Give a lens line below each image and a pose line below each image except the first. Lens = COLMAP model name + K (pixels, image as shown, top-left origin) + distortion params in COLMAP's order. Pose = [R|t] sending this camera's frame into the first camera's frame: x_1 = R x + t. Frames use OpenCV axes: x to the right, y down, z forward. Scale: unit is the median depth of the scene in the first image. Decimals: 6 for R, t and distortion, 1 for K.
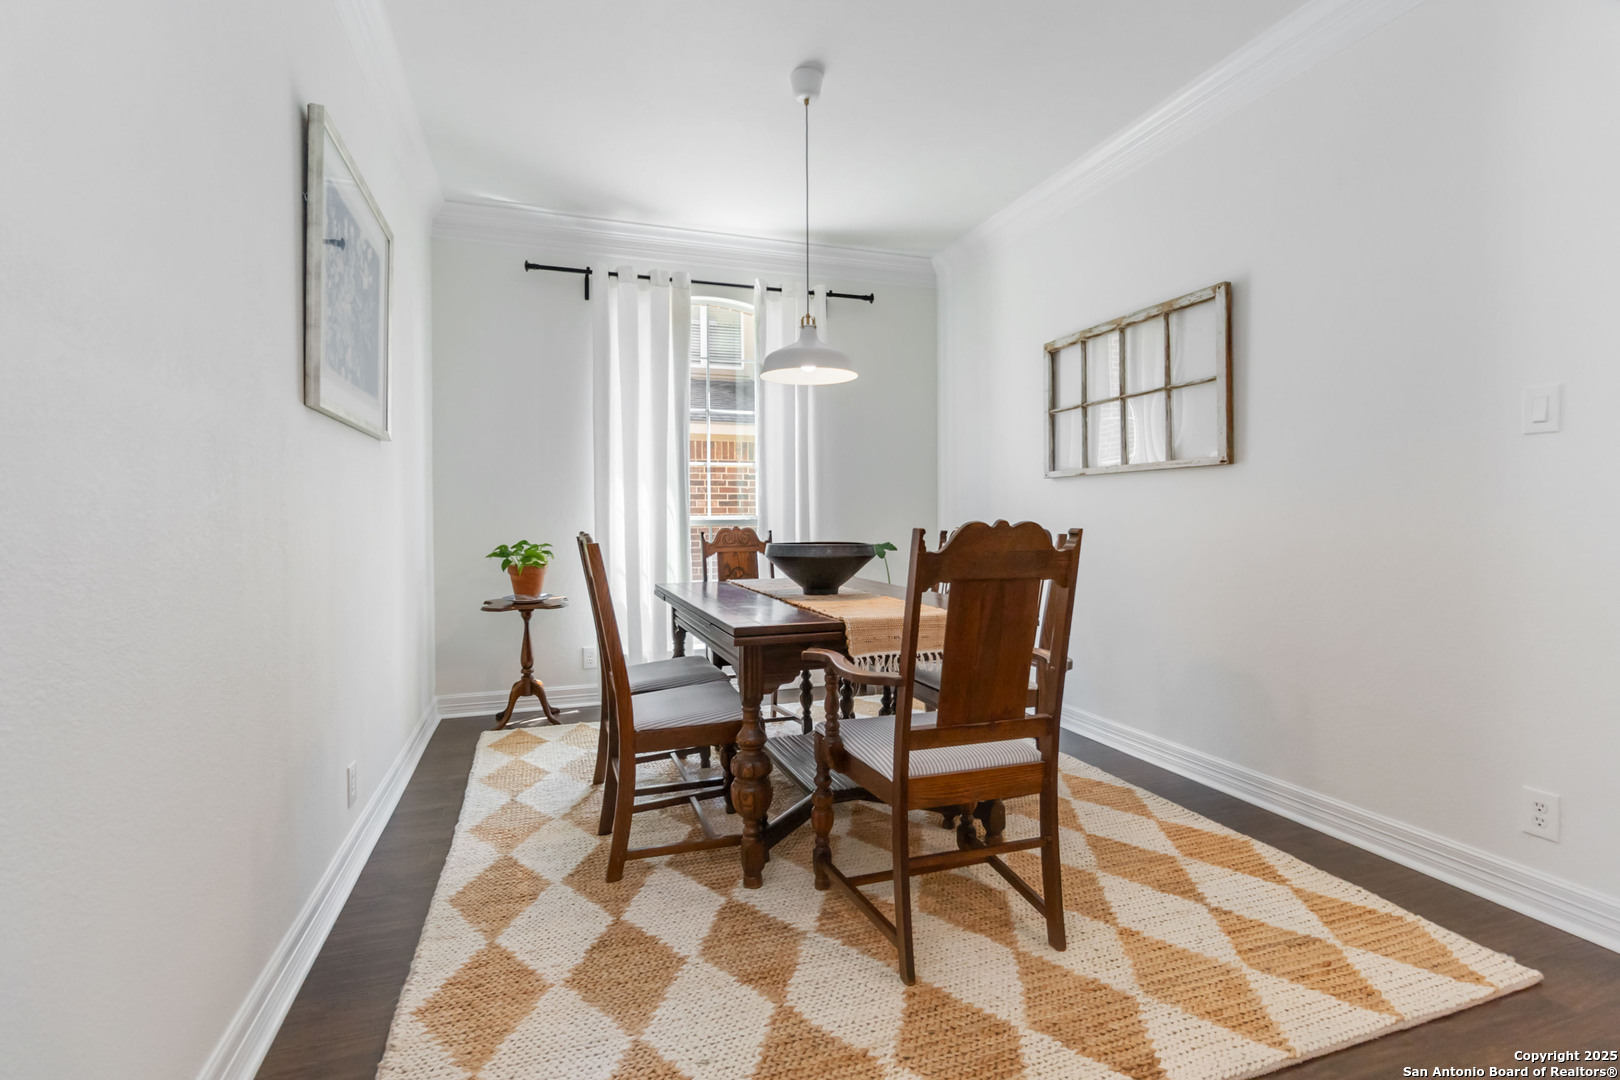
lens RADIAL K [[776.5, 0, 812.3], [0, 776.5, 524.4], [0, 0, 1]] dist [-0.000987, 0.000684]
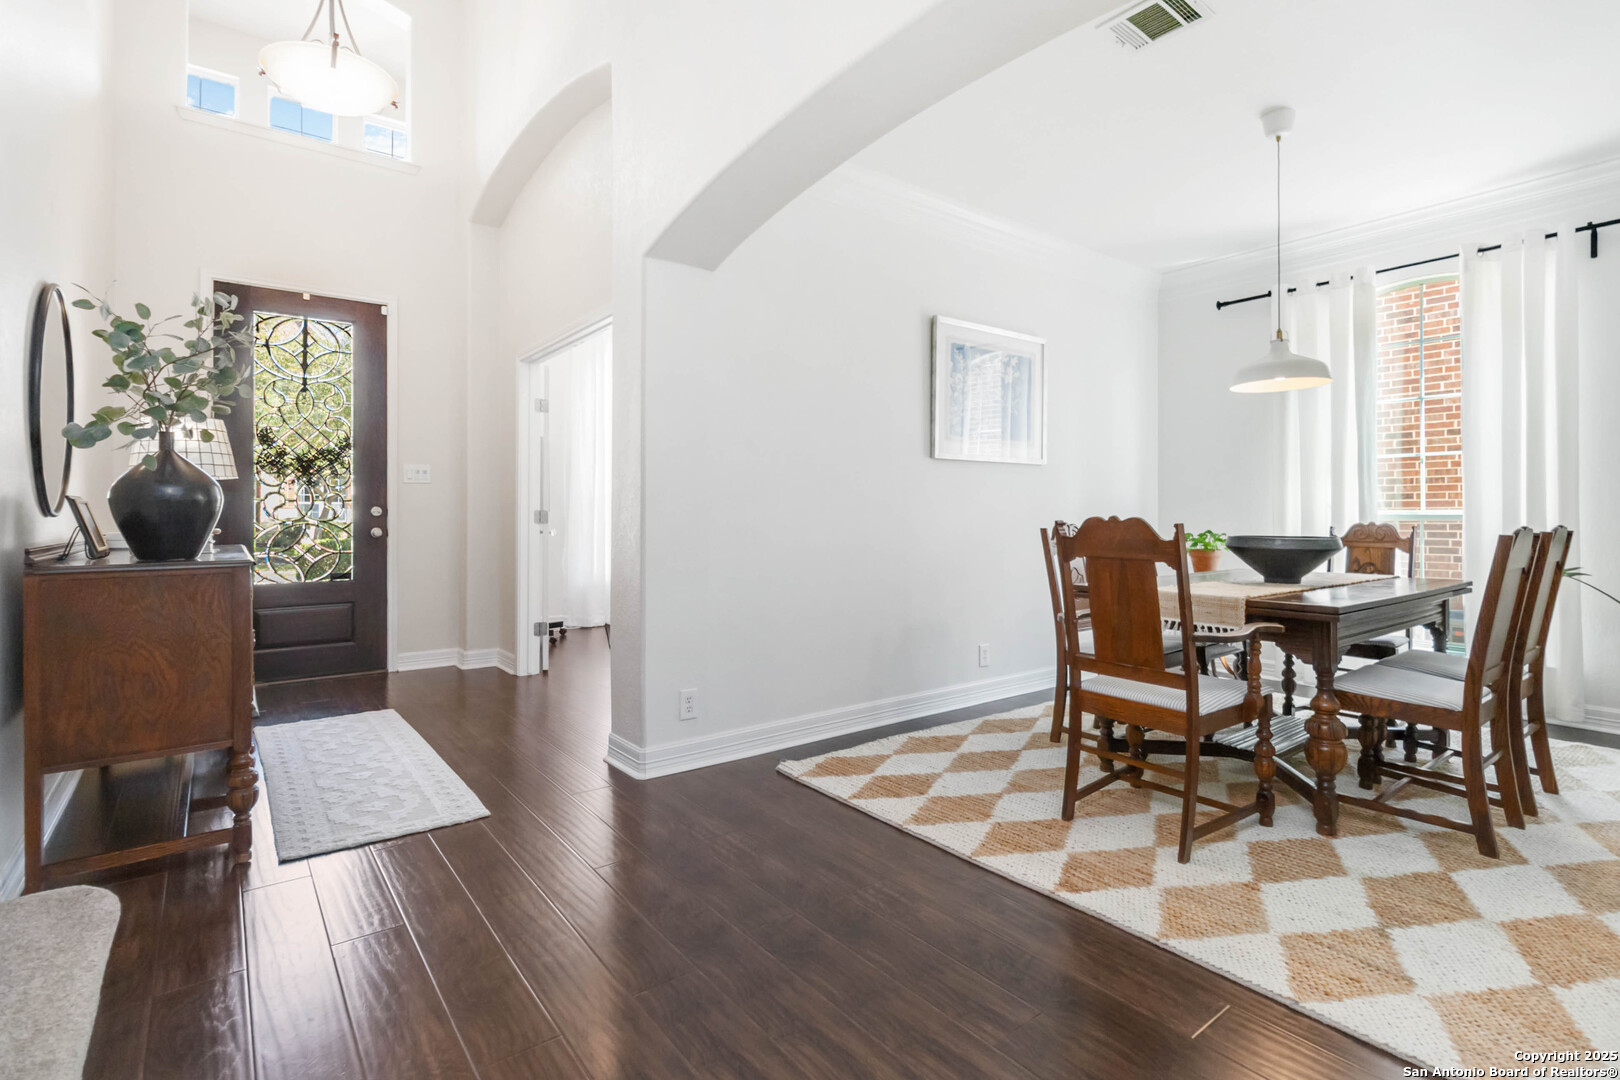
lens RADIAL K [[776.5, 0, 825.4], [0, 776.5, 505.8], [0, 0, 1]] dist [-0.000987, 0.000684]
pose [[0.320164, -0.004696, -0.947350, 0.869441], [-0.007868, 0.999940, -0.007616, -0.005777], [0.947329, 0.009892, 0.320108, 0.037170]]
